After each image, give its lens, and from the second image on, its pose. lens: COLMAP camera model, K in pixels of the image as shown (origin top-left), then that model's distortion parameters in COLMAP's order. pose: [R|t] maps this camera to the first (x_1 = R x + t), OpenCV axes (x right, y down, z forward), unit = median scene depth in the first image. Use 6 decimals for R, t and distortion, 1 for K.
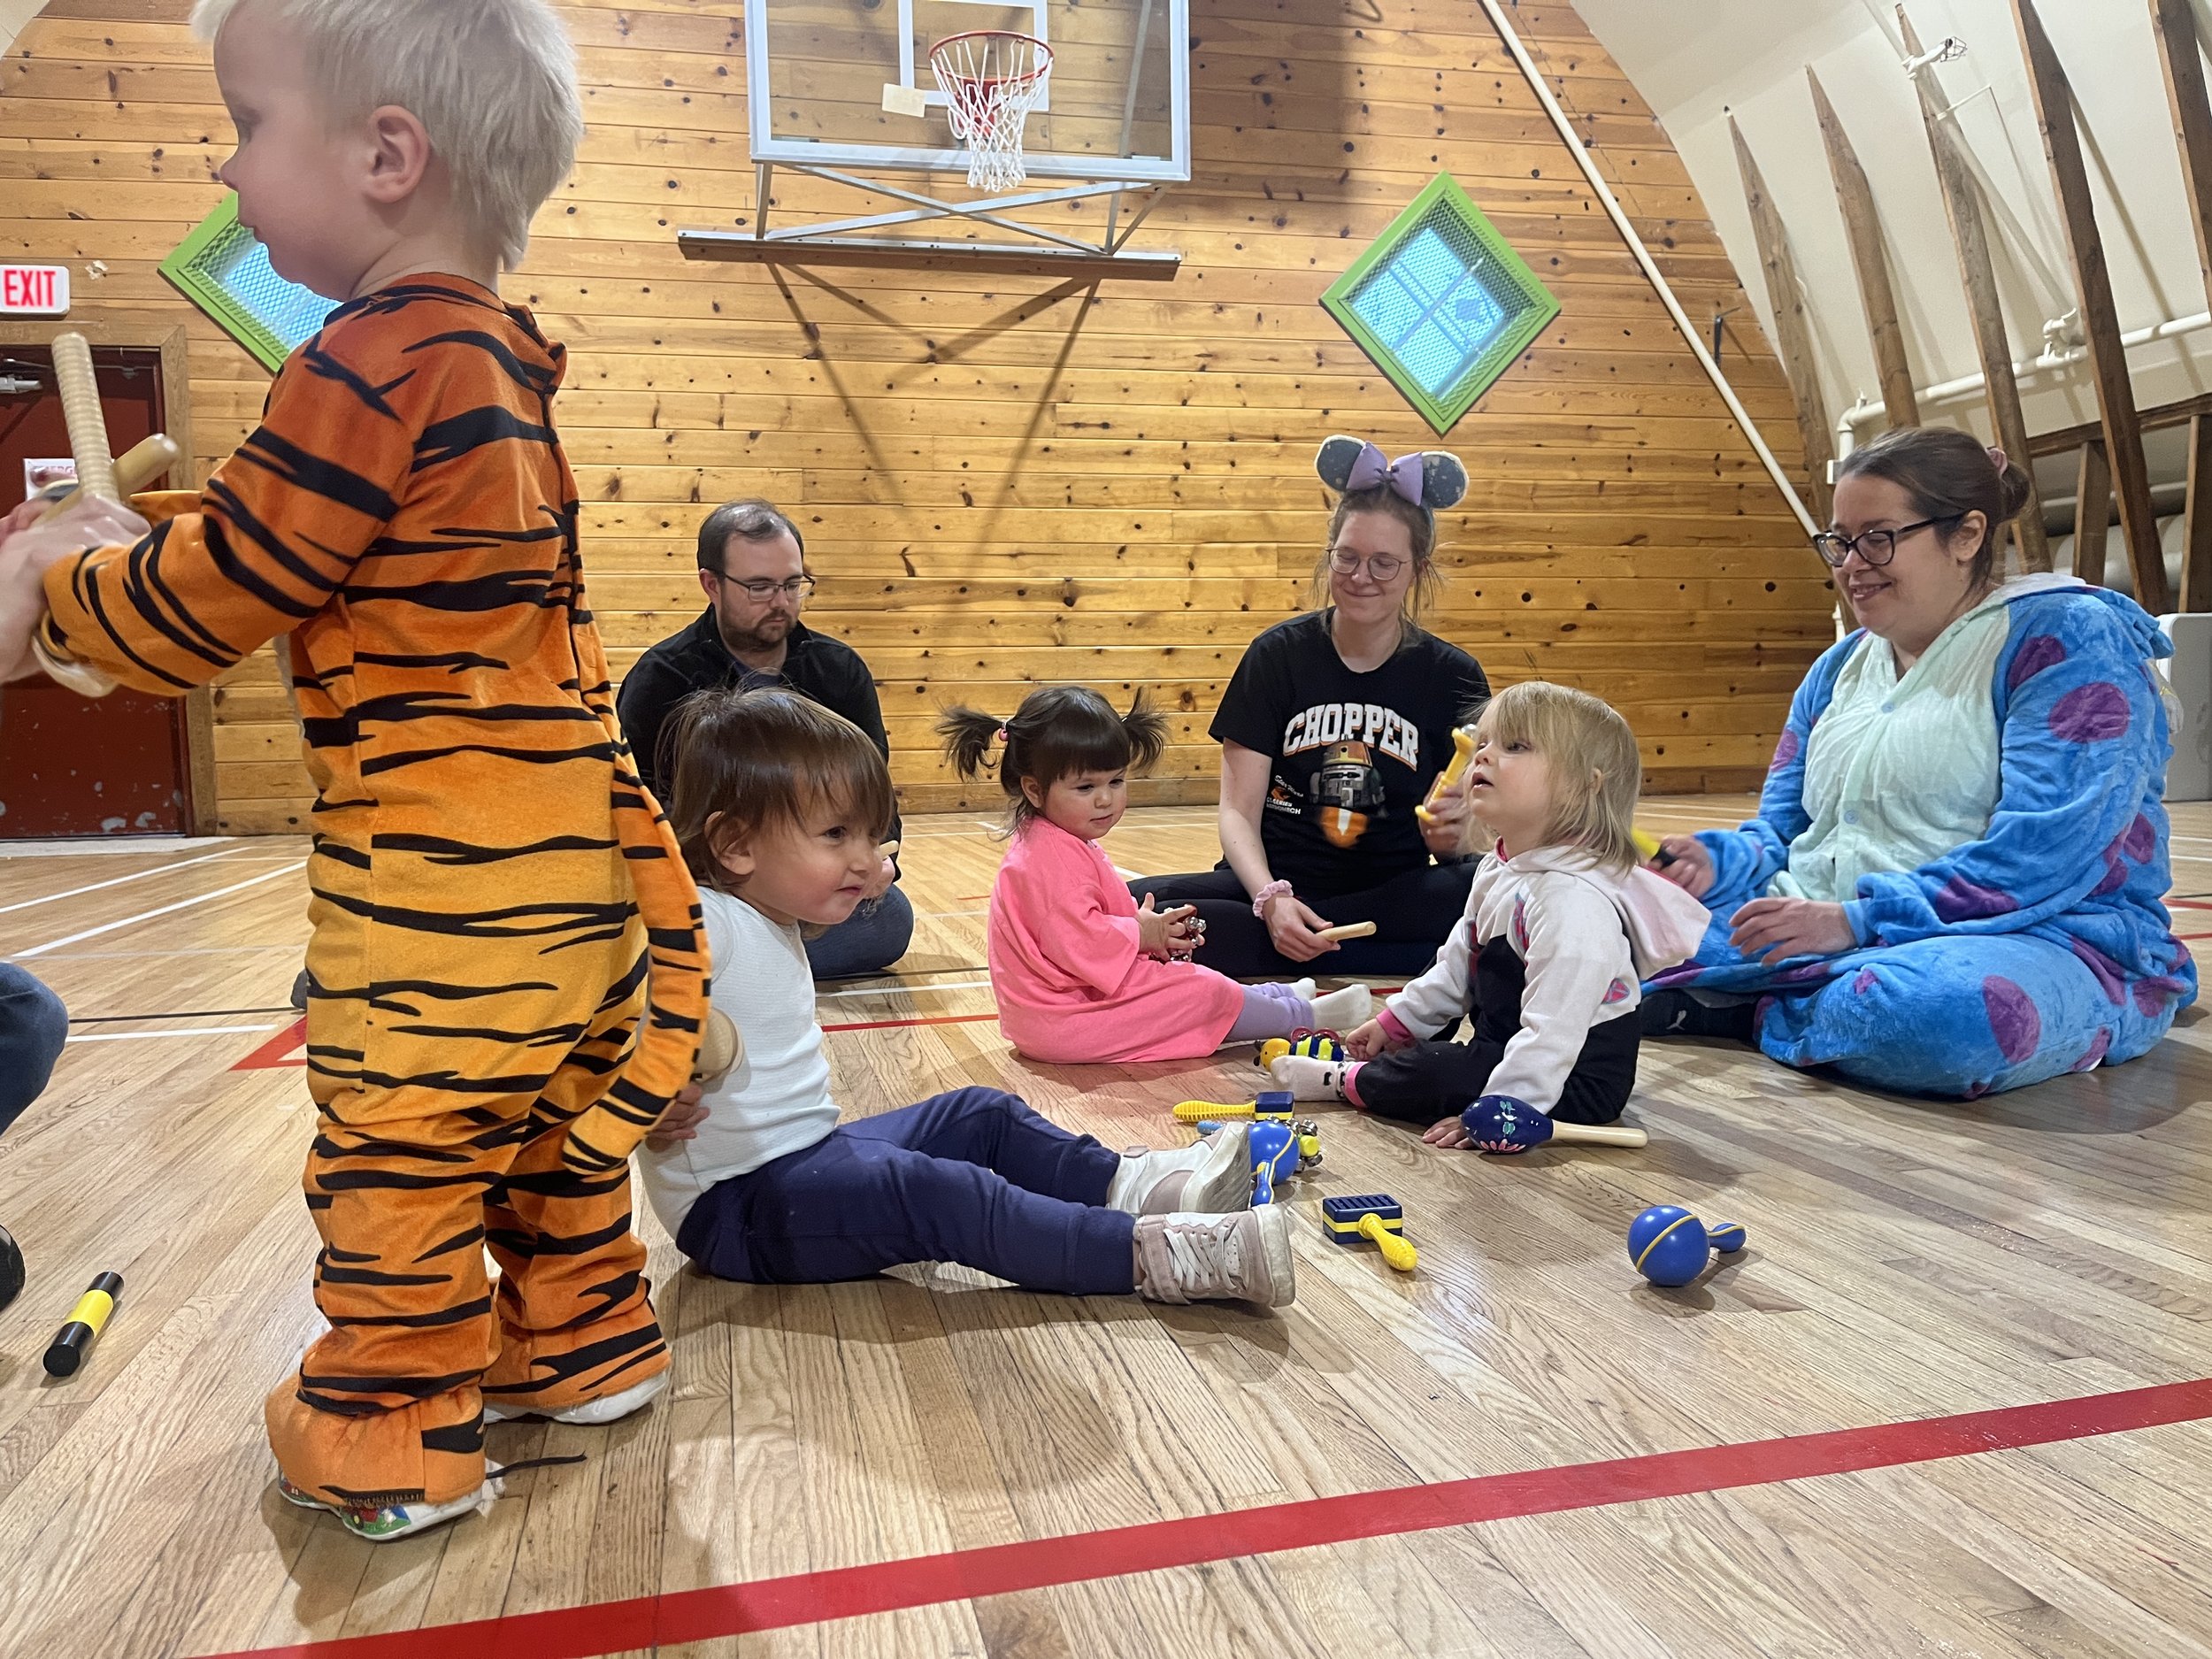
lens RADIAL K [[1674.3, 0, 1081.0], [0, 1674.3, 848.7], [0, 0, 1]] dist [0.057111, -0.065571]
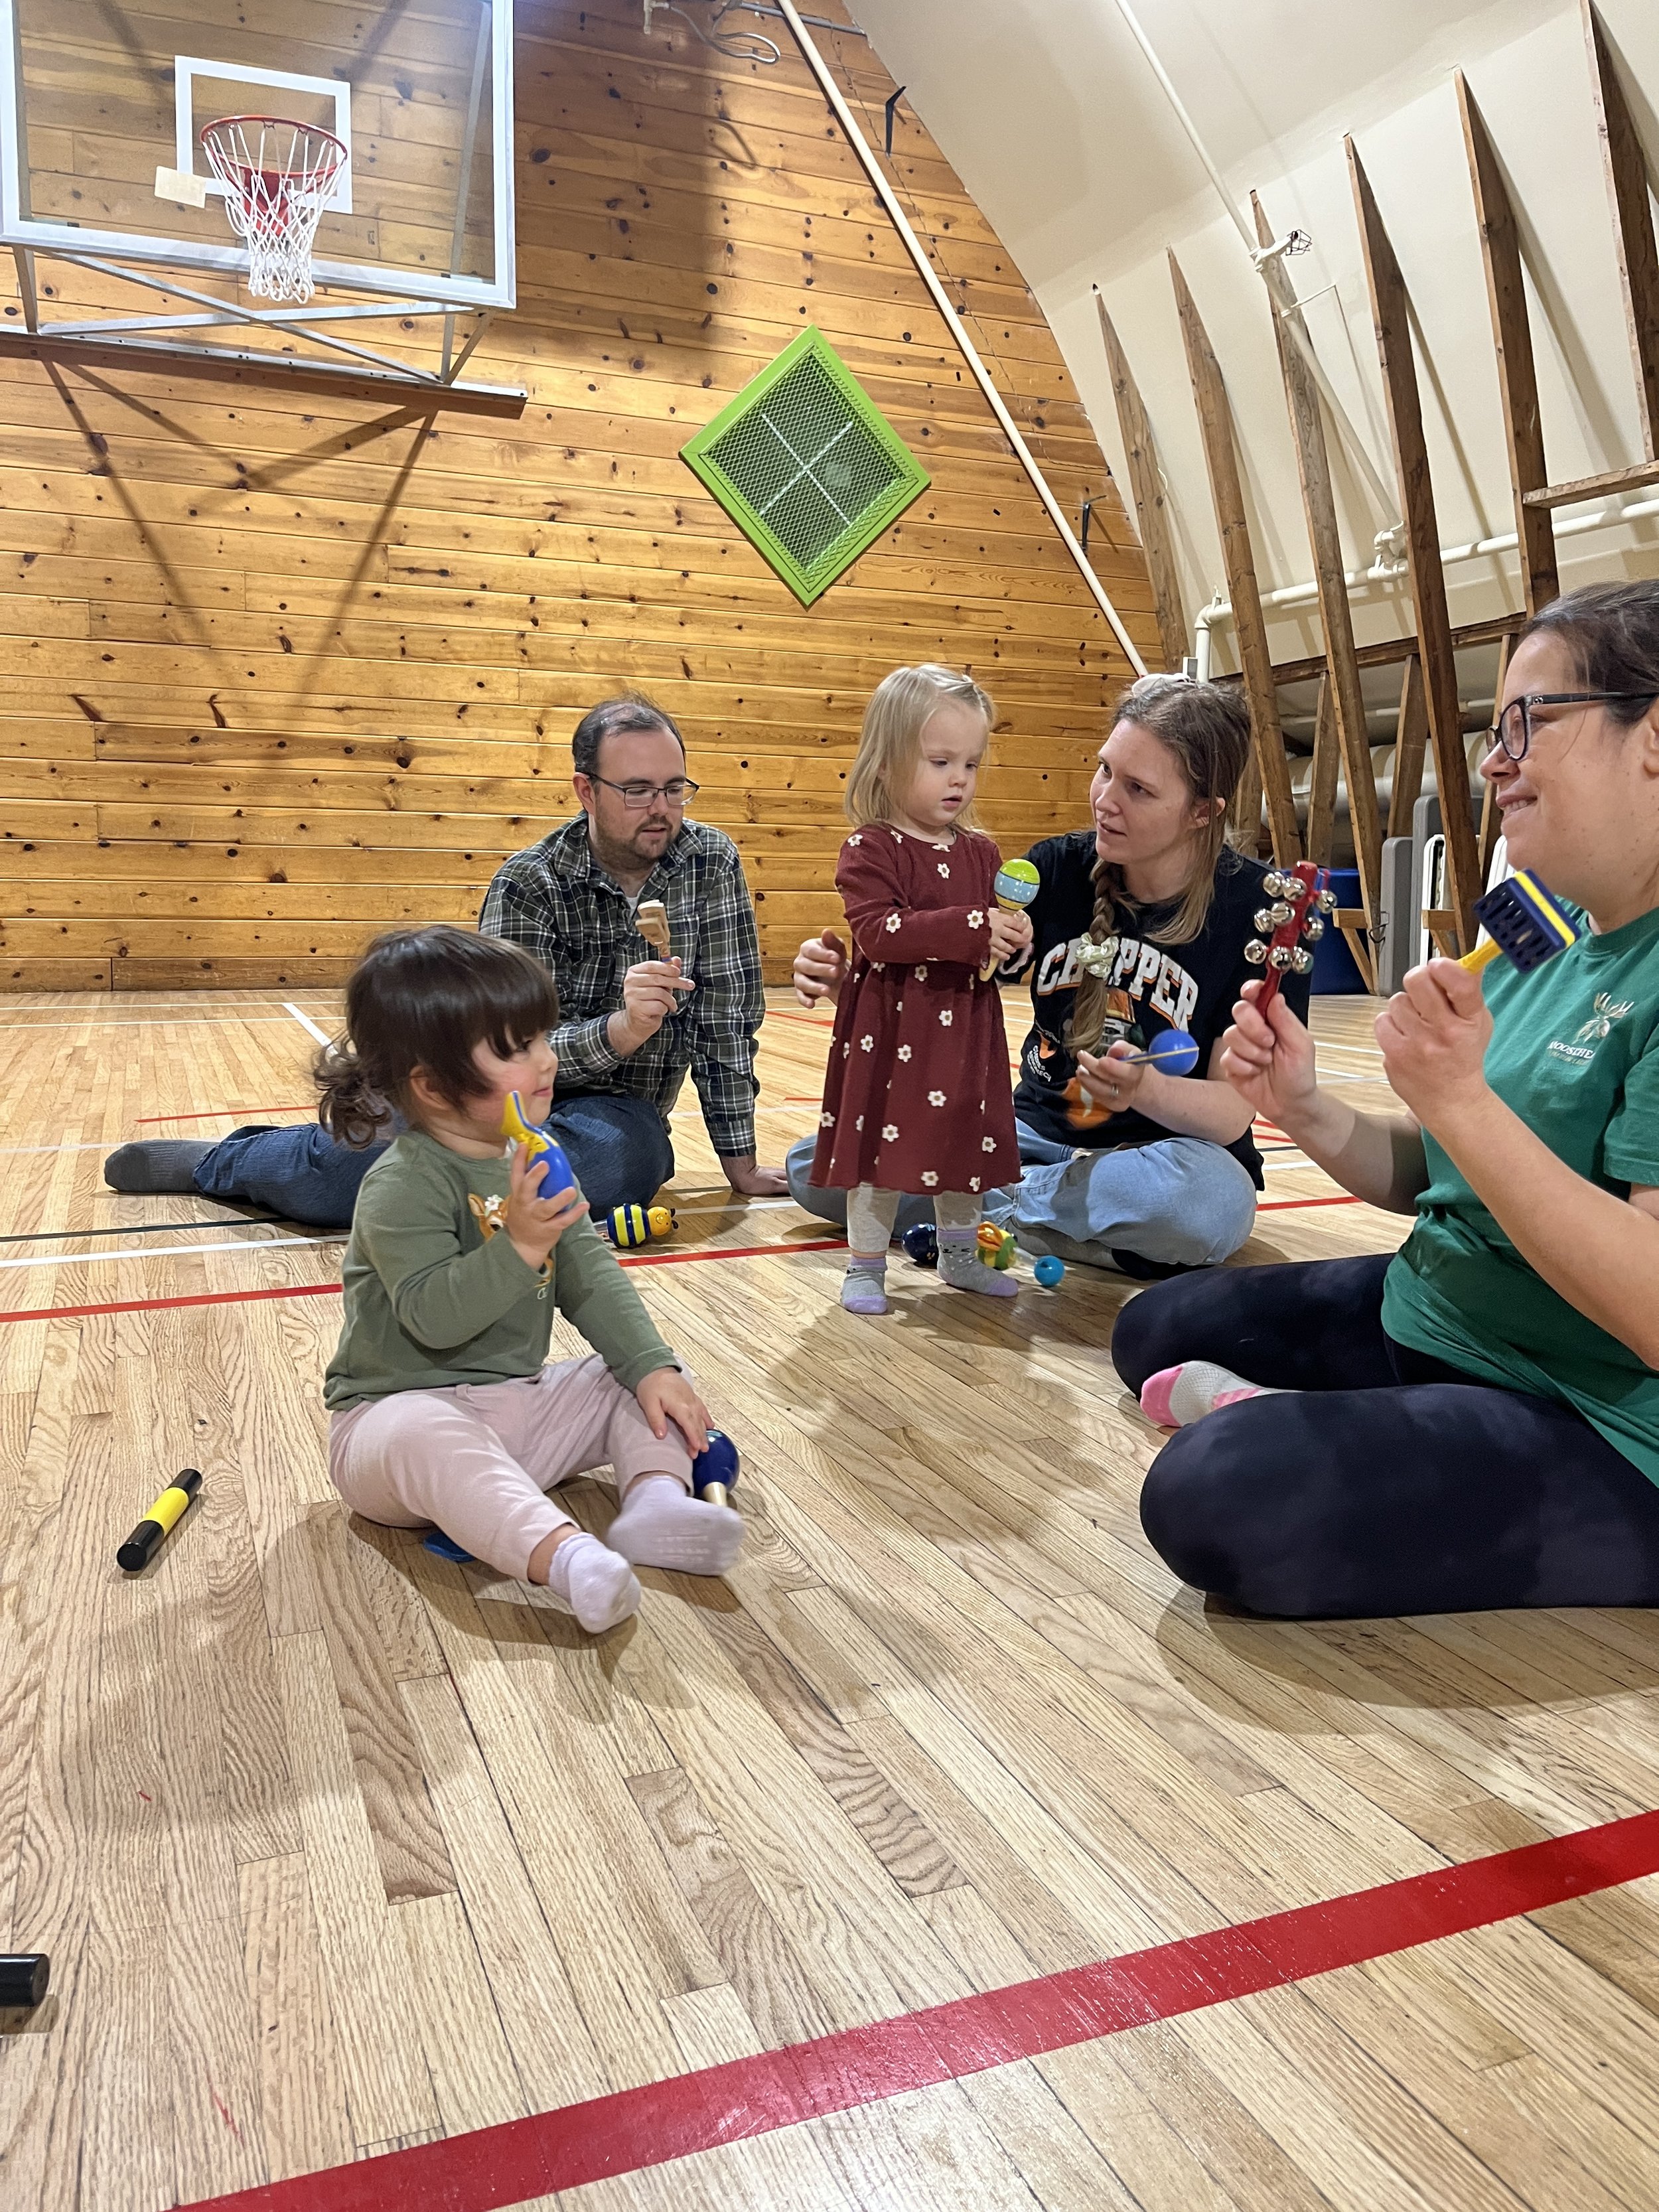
lens RADIAL K [[1672.3, 0, 824.3], [0, 1672.3, 1105.2], [0, 0, 1]] dist [0.061463, -0.075574]
pose [[0.985510, 0.010808, 0.169270, 0.068208], [-0.021346, 0.997936, 0.060562, -0.020305], [-0.168266, -0.063297, 0.983707, 0.034383]]
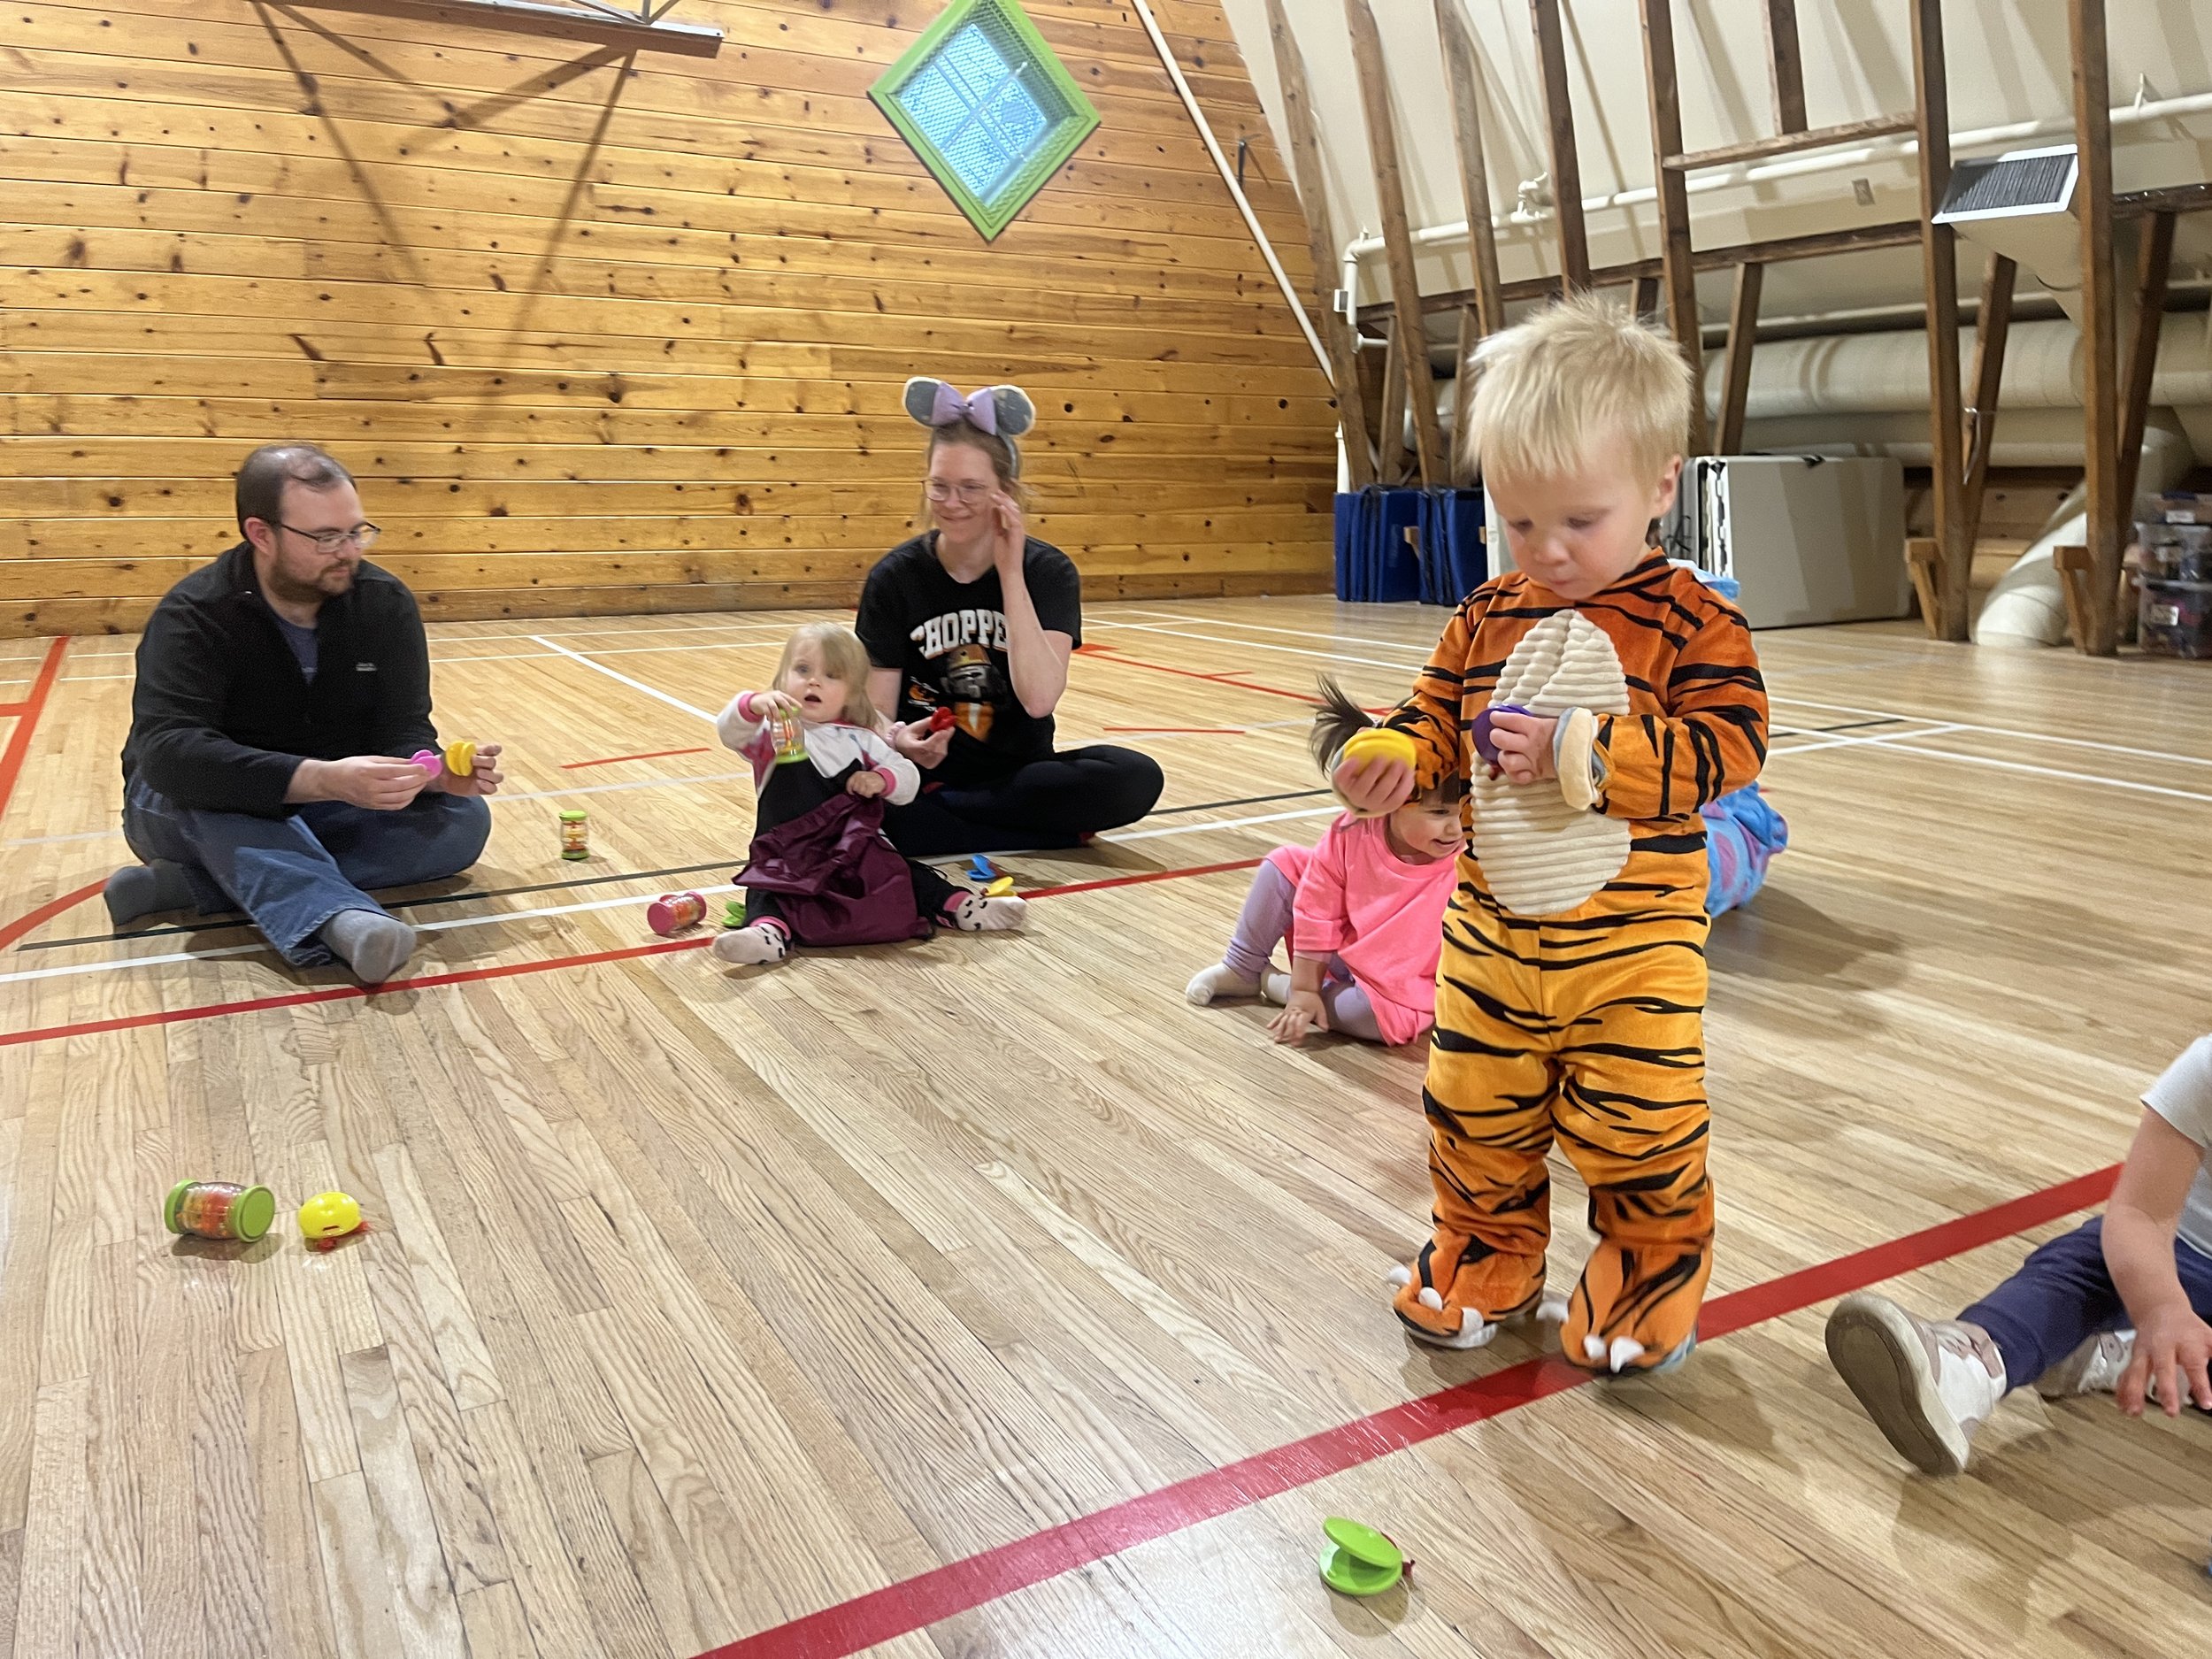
lens RADIAL K [[1672.4, 0, 1080.2], [0, 1672.4, 812.1], [0, 0, 1]] dist [0.061463, -0.075574]
pose [[0.959219, -0.033566, 0.280664, -0.030779], [-0.002869, 0.991717, 0.128410, -0.037497], [-0.282649, -0.123978, 0.951178, -0.022924]]
